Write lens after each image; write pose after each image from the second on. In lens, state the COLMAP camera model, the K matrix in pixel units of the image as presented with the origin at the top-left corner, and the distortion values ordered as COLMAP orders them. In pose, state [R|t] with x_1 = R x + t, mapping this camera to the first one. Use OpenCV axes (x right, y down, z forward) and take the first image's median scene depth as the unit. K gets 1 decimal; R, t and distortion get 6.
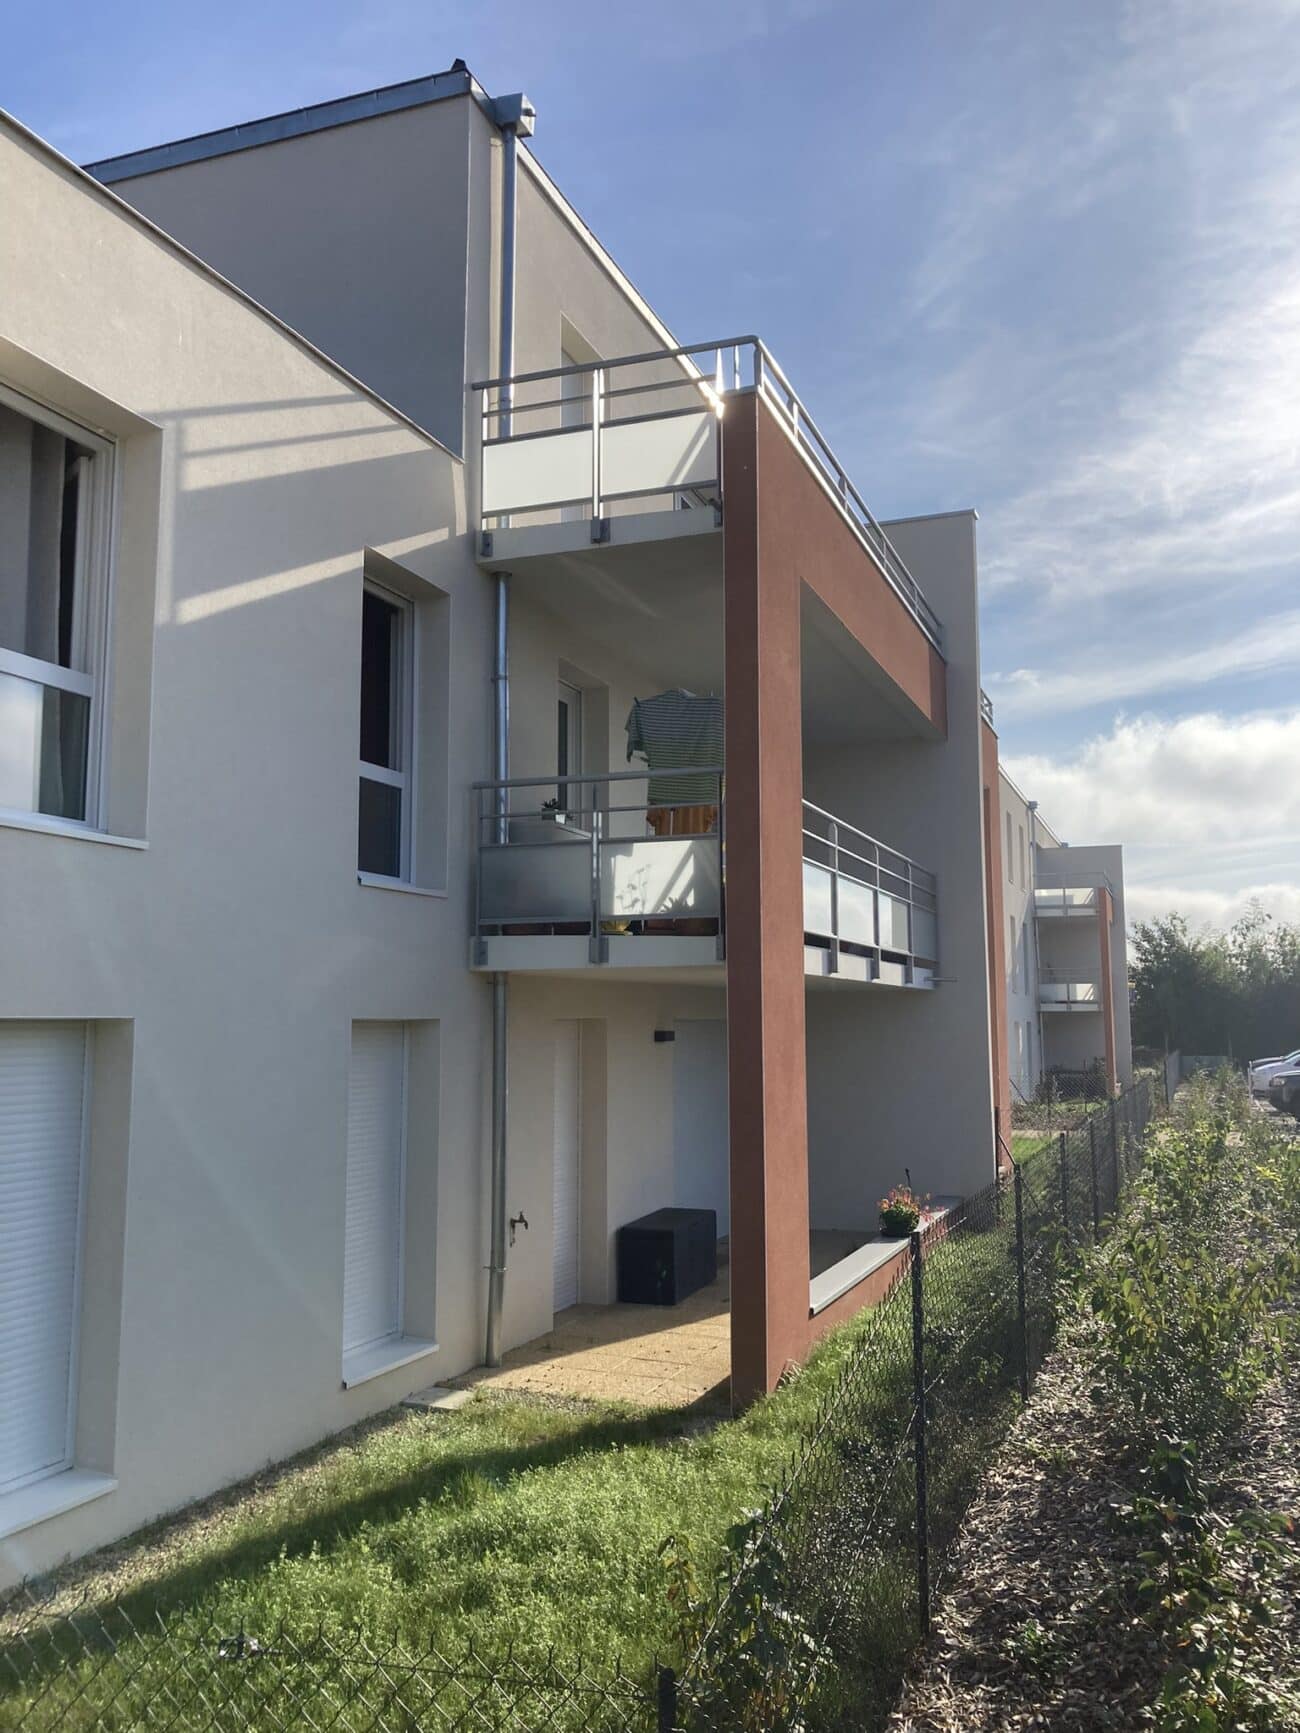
lens RADIAL K [[1386.4, 0, 650.0], [0, 1386.4, 866.5], [0, 0, 1]] dist [0.002519, -0.000127]
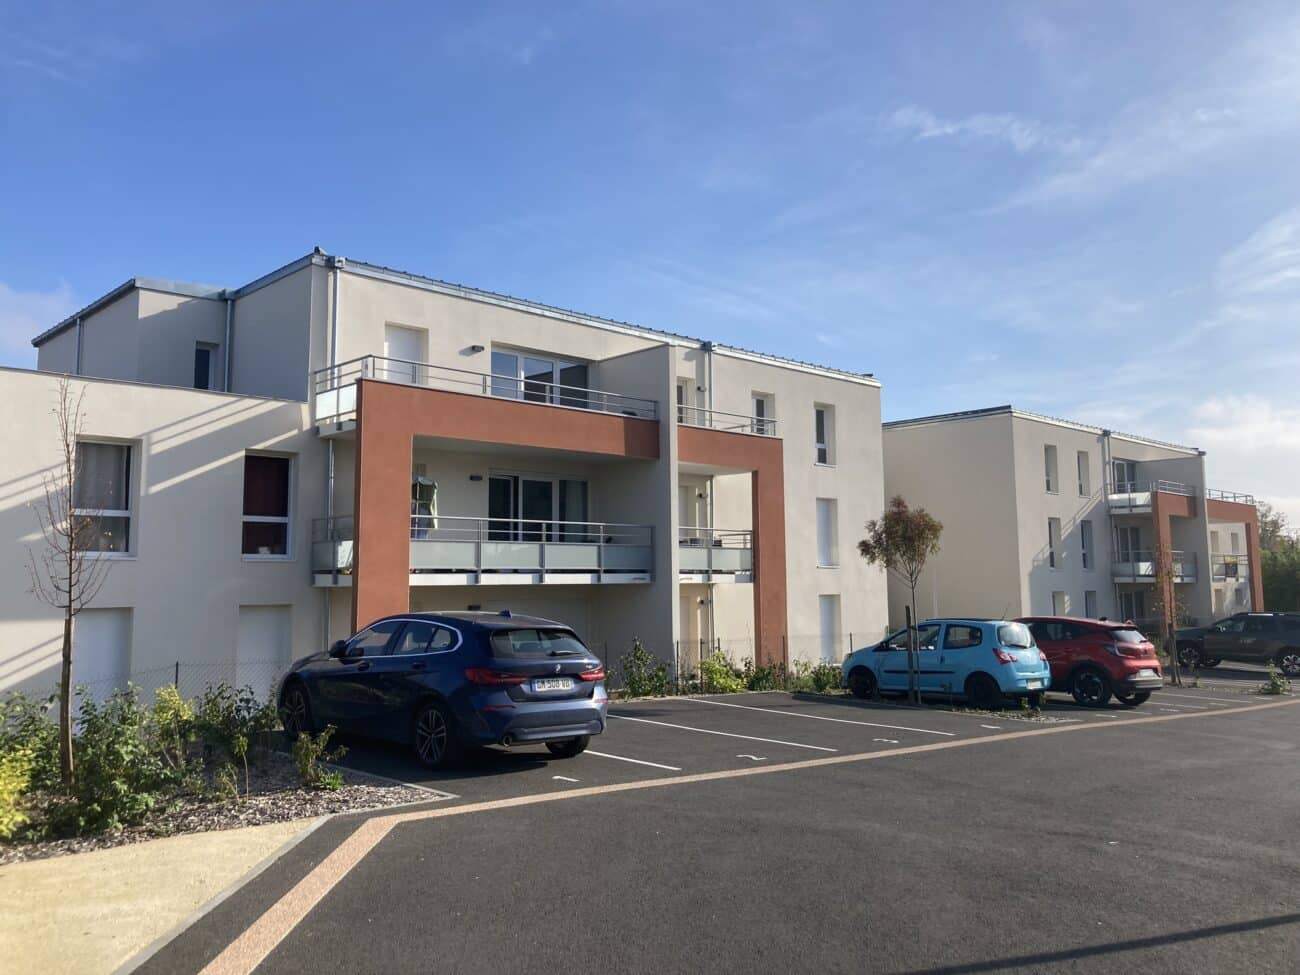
lens RADIAL K [[1040.0, 0, 650.0], [0, 1040.0, 487.5], [0, 0, 1]] dist [0.002519, -0.000127]
pose [[0.904939, -0.042085, -0.423454, 1.383620], [0.051105, 0.998644, 0.009964, -0.110271], [0.422461, -0.030658, 0.905863, -0.610226]]
